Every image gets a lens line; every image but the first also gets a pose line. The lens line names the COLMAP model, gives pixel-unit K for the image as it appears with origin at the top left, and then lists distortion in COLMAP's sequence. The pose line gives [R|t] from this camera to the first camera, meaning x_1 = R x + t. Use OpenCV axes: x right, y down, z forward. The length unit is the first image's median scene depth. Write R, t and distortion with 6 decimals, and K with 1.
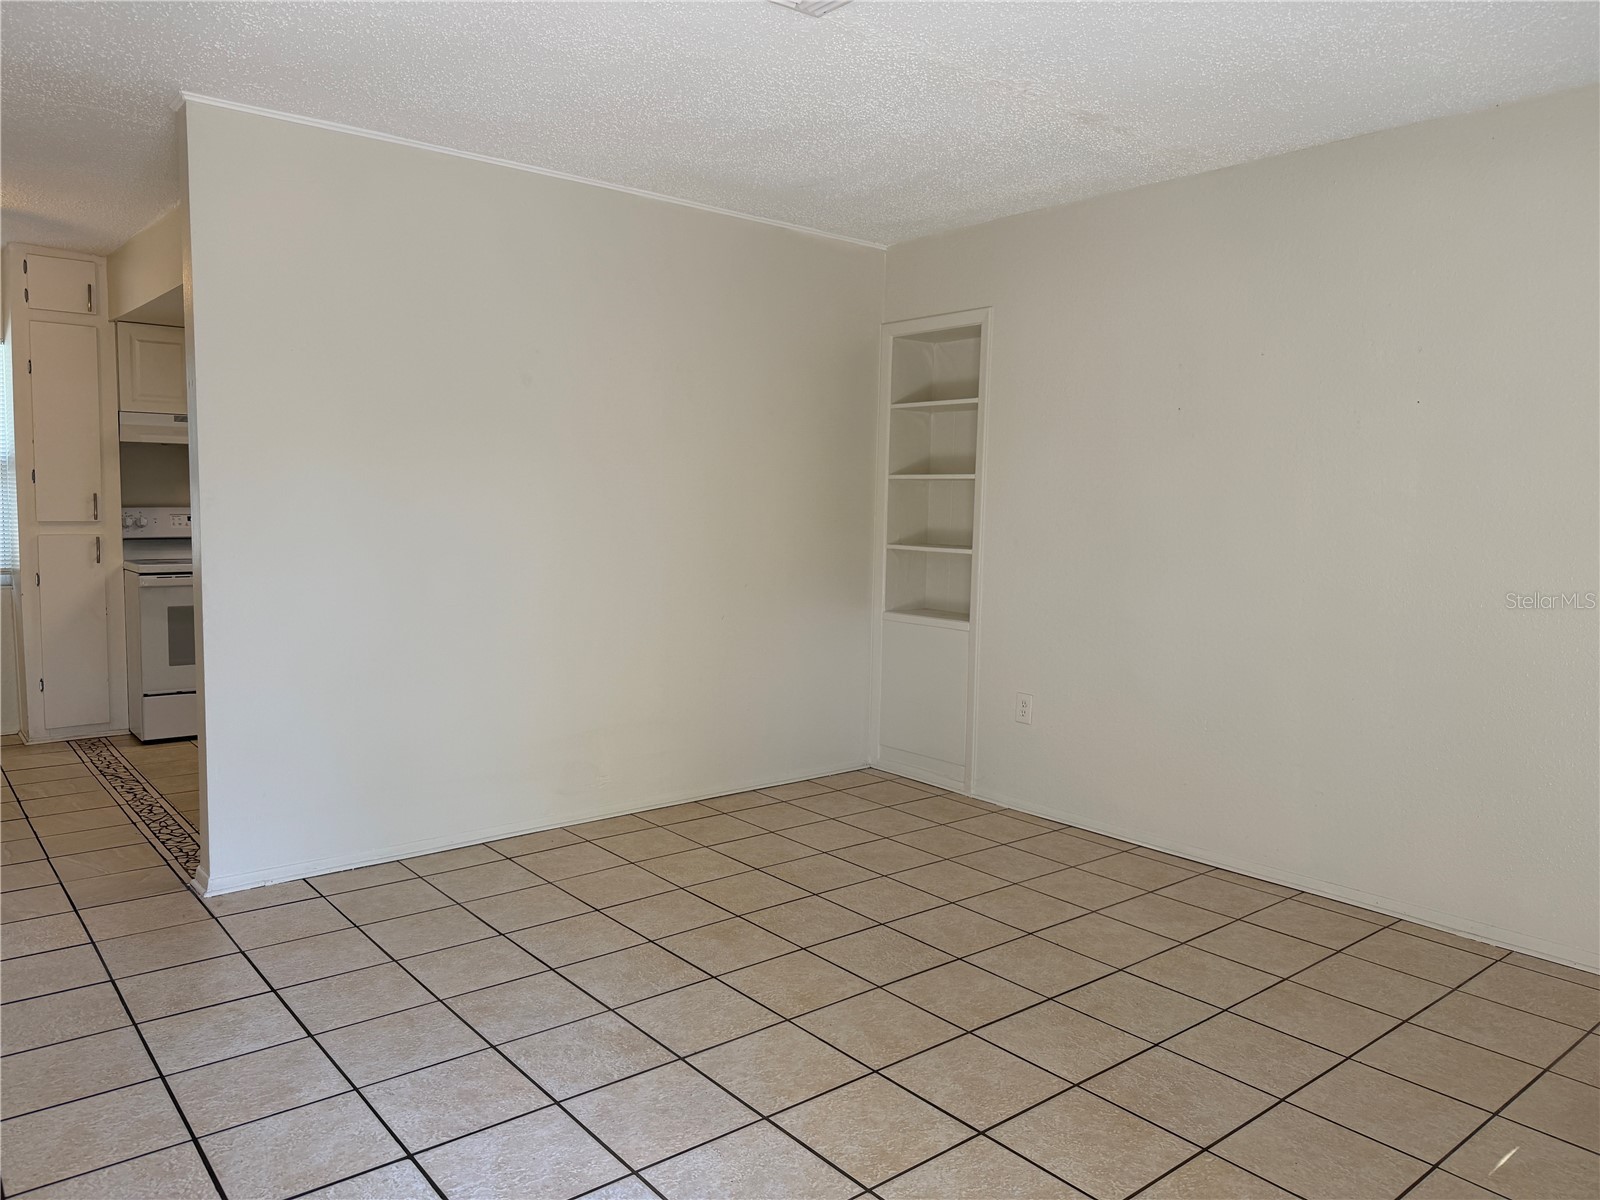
lens RADIAL K [[1142.8, 0, 798.6], [0, 1142.8, 603.1], [0, 0, 1]] dist [0.135258, -0.191512]
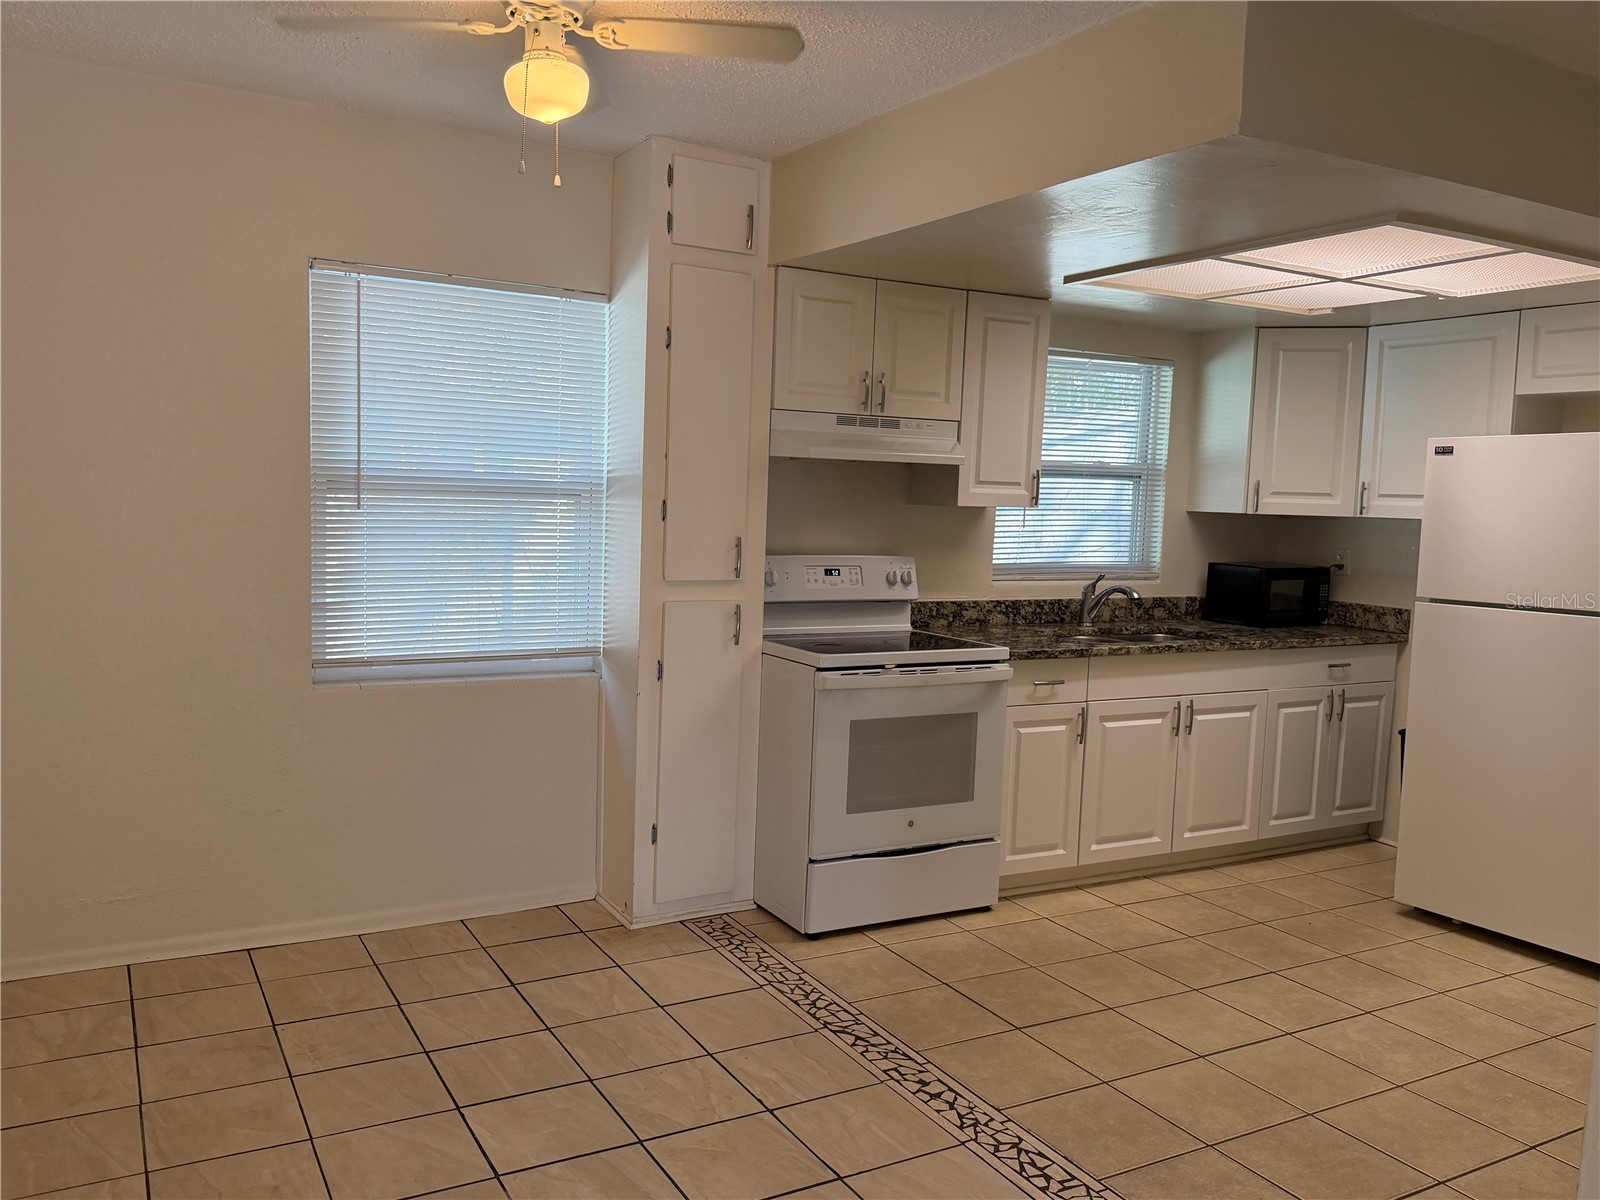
lens RADIAL K [[1241.0, 0, 792.9], [0, 1241.0, 601.3], [0, 0, 1]] dist [0.201227, -0.432594]
pose [[0.985634, 0.032062, -0.165825, -0.621618], [-0.033537, 0.999419, -0.006100, -0.075072], [0.165533, 0.011574, 0.986136, 0.450581]]
